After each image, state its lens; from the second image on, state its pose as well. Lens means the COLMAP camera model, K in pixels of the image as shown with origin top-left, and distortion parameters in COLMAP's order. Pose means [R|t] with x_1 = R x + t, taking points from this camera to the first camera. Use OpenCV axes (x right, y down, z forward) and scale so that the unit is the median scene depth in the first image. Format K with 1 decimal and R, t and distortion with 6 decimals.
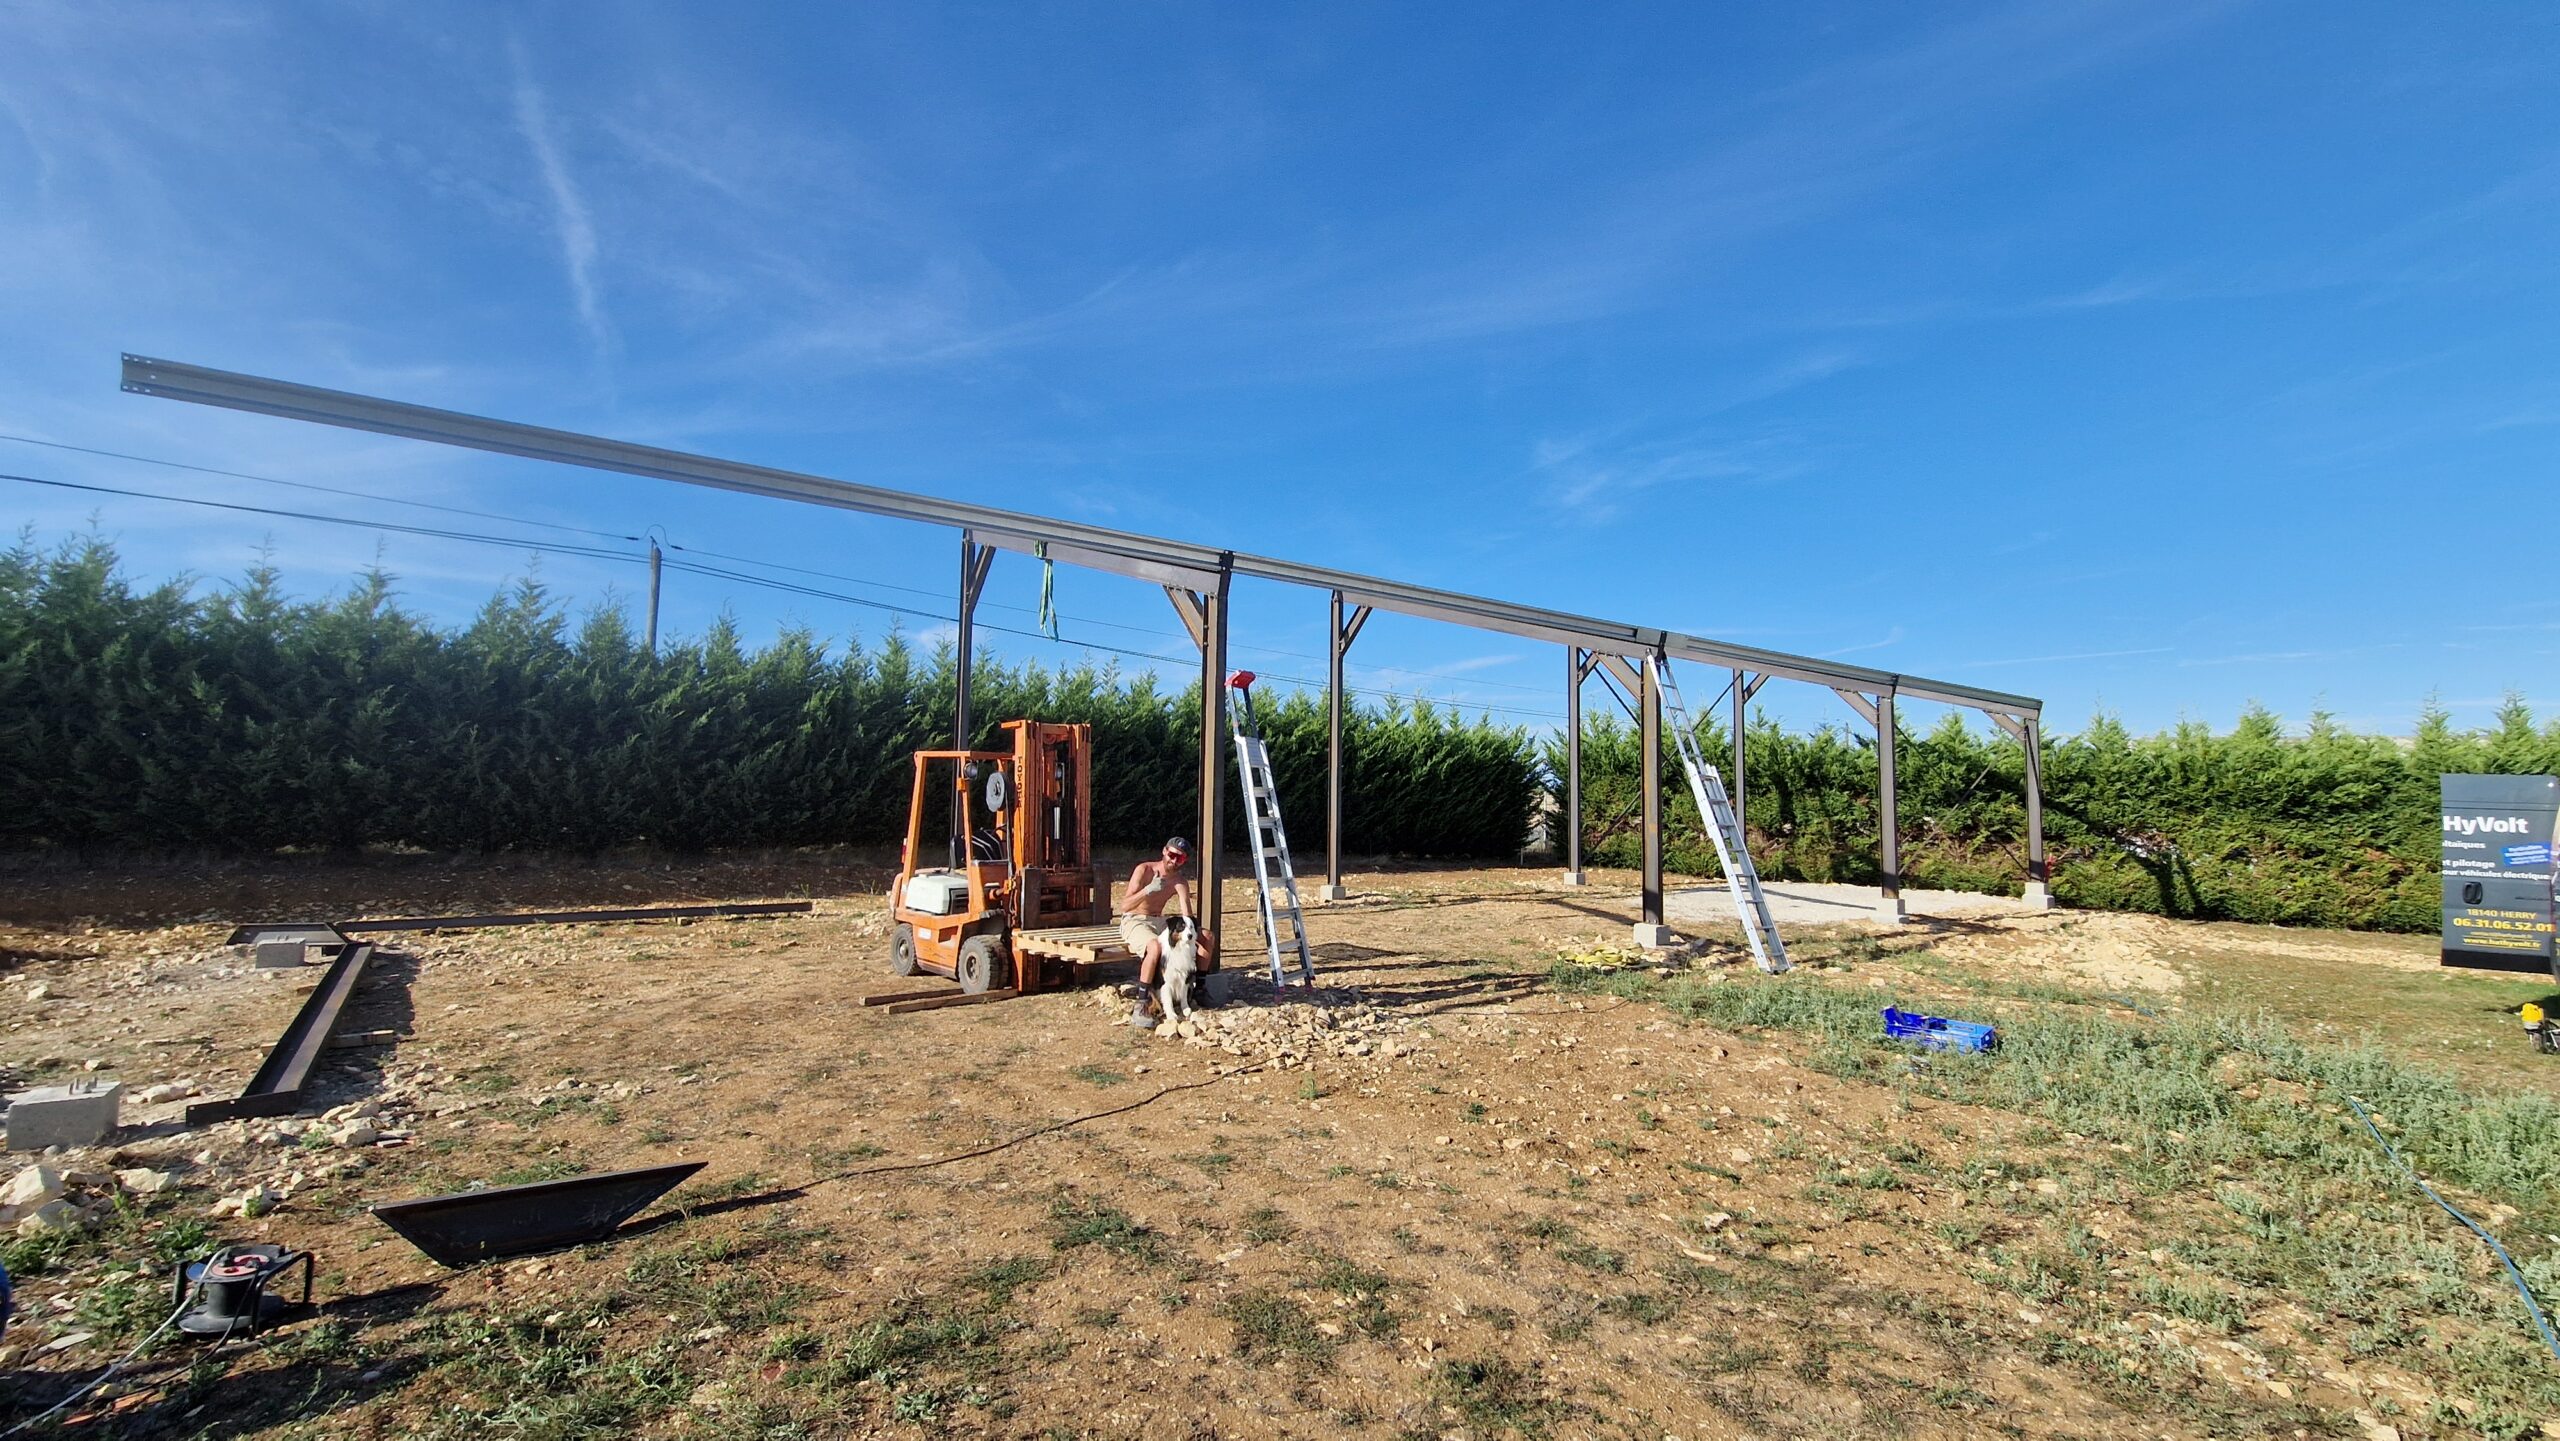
lens RADIAL K [[1053.9, 0, 1281.9], [0, 1053.9, 721.5], [0, 0, 1]] dist [0.004480, -0.003356]
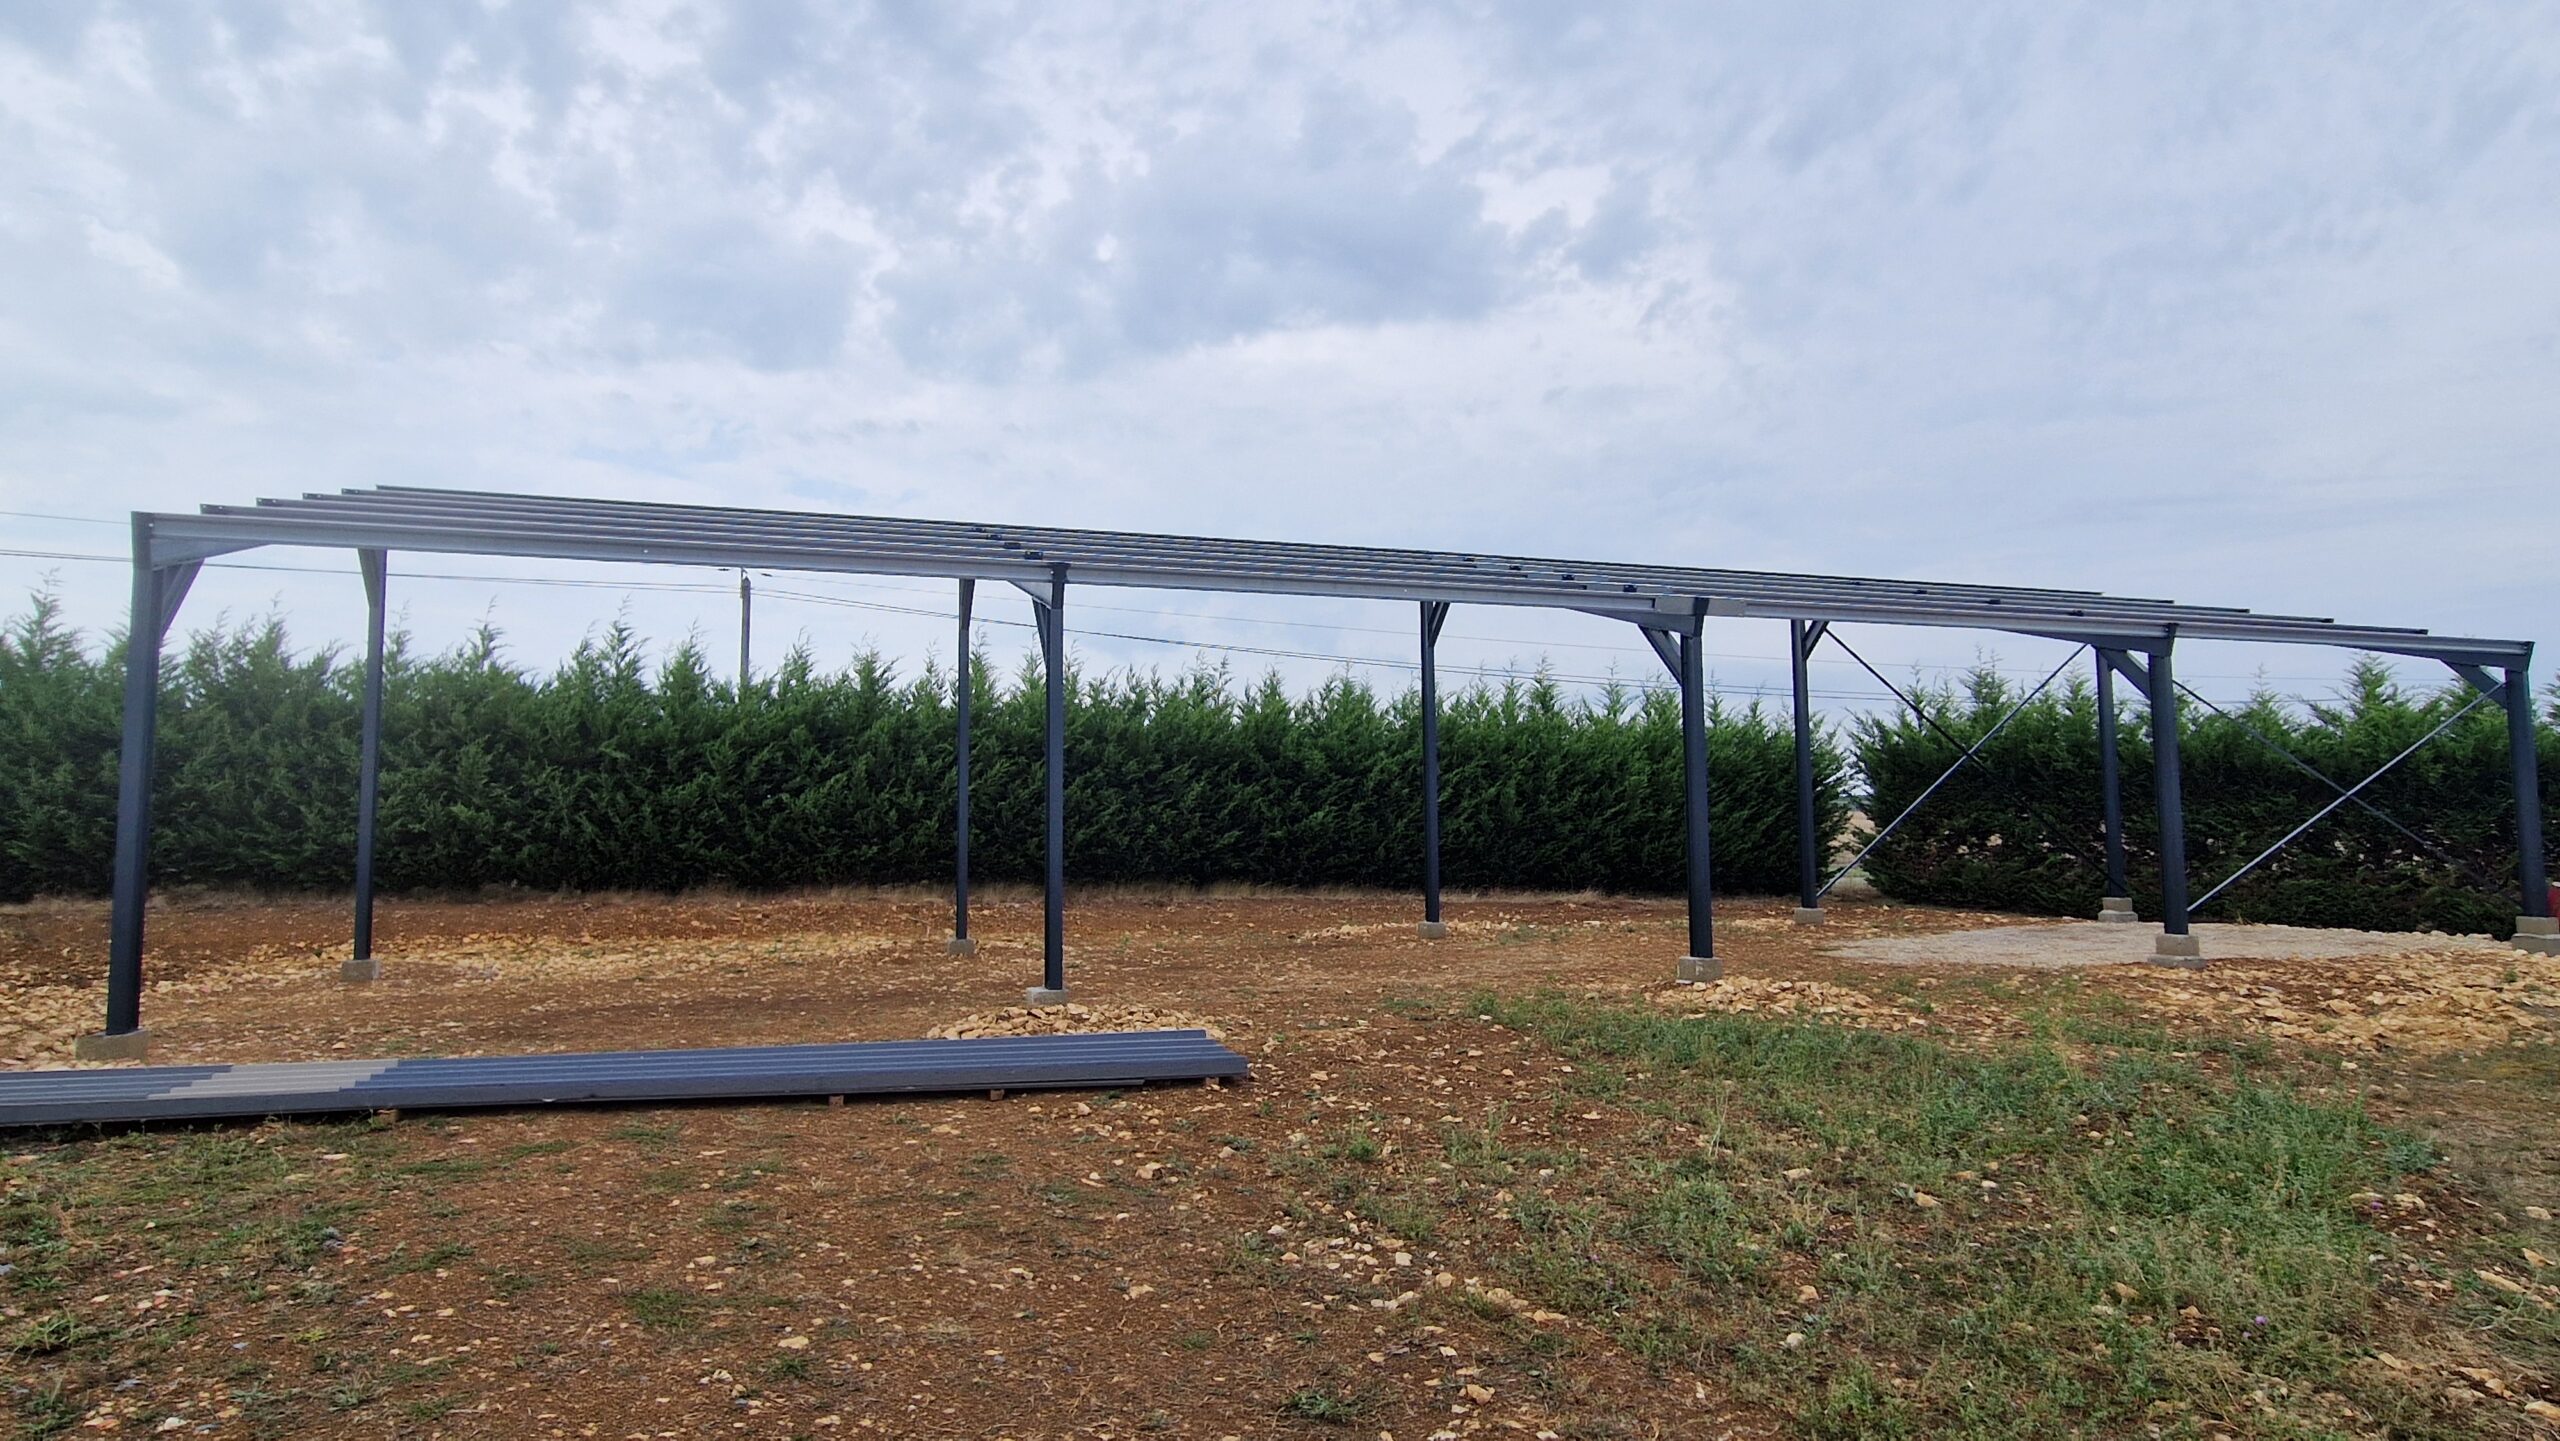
lens RADIAL K [[1413.6, 0, 1275.0], [0, 1413.6, 711.1], [0, 0, 1]] dist [0.005384, -0.003842]
pose [[0.952384, -0.049814, -0.300805, 0.320686], [0.045635, 0.998739, -0.020908, 0.008869], [0.301467, 0.006185, 0.953456, -0.117706]]
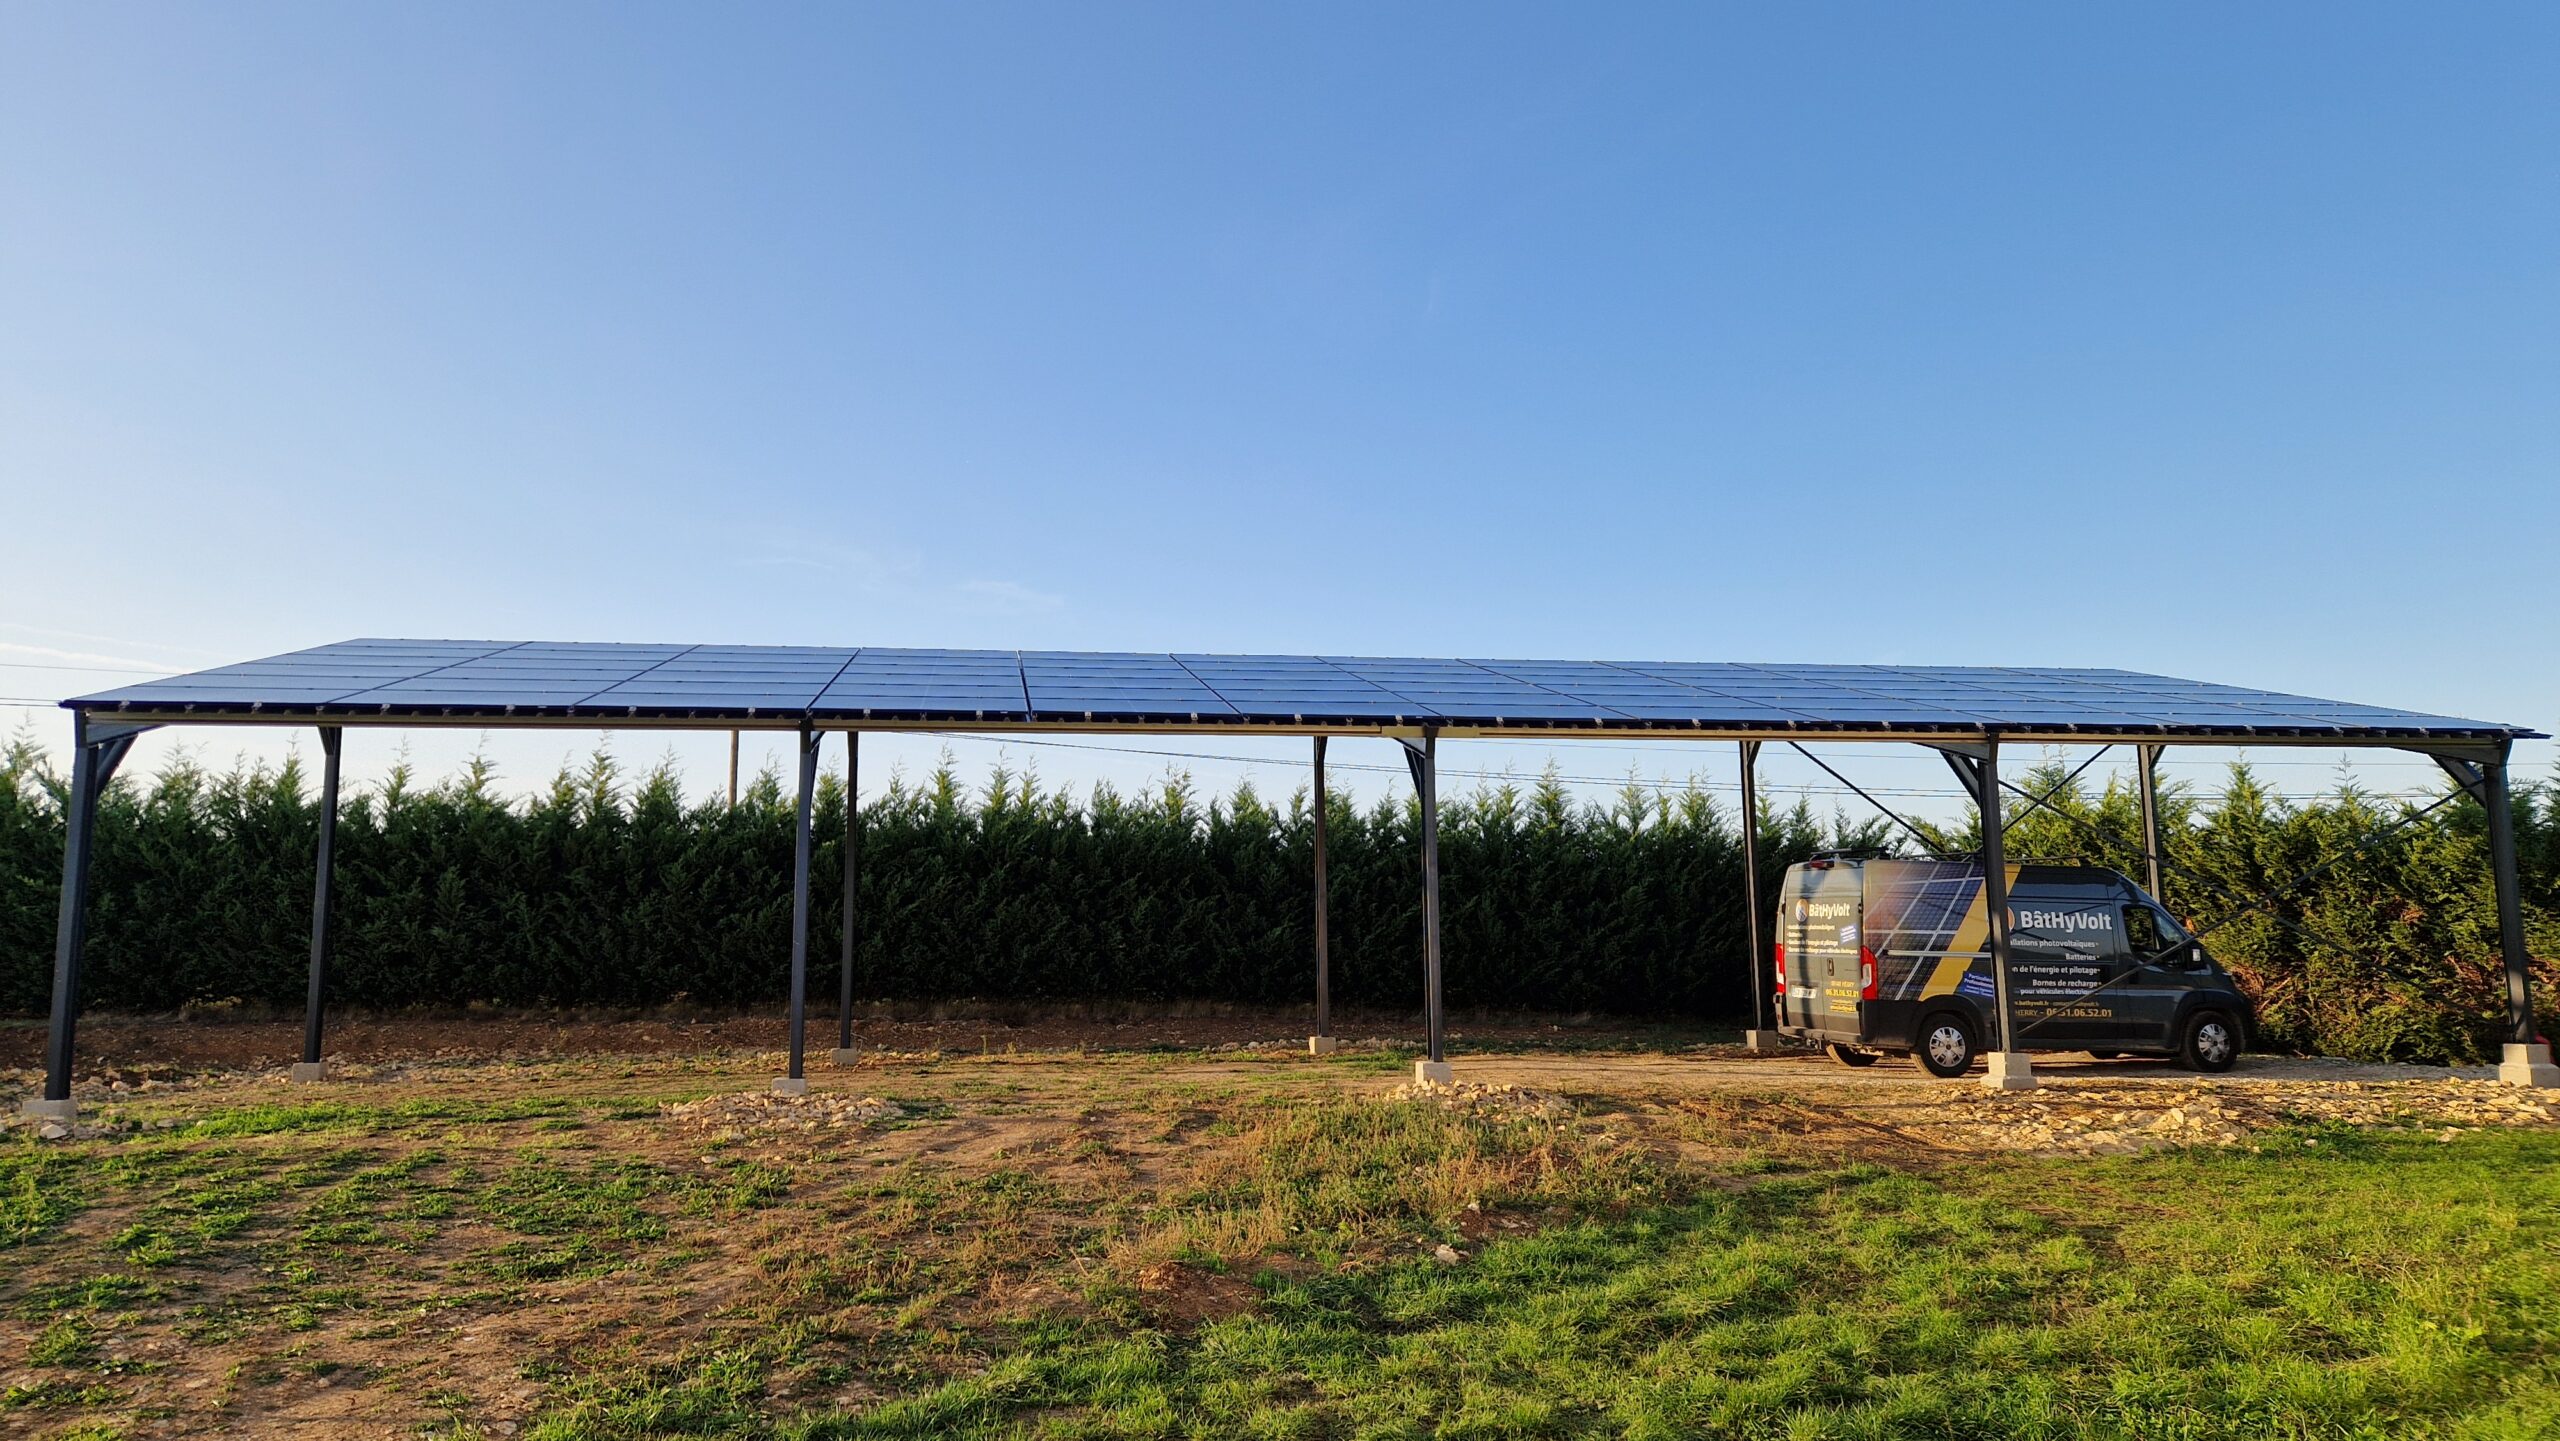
lens RADIAL K [[1717.2, 0, 1282.0], [0, 1717.2, 699.0], [0, 0, 1]] dist [0.088405, -0.072648]
pose [[0.883798, -0.095310, -0.458057, 0.780664], [0.057804, 0.993774, -0.095250, 0.022168], [0.464283, 0.057704, 0.883805, -0.267211]]
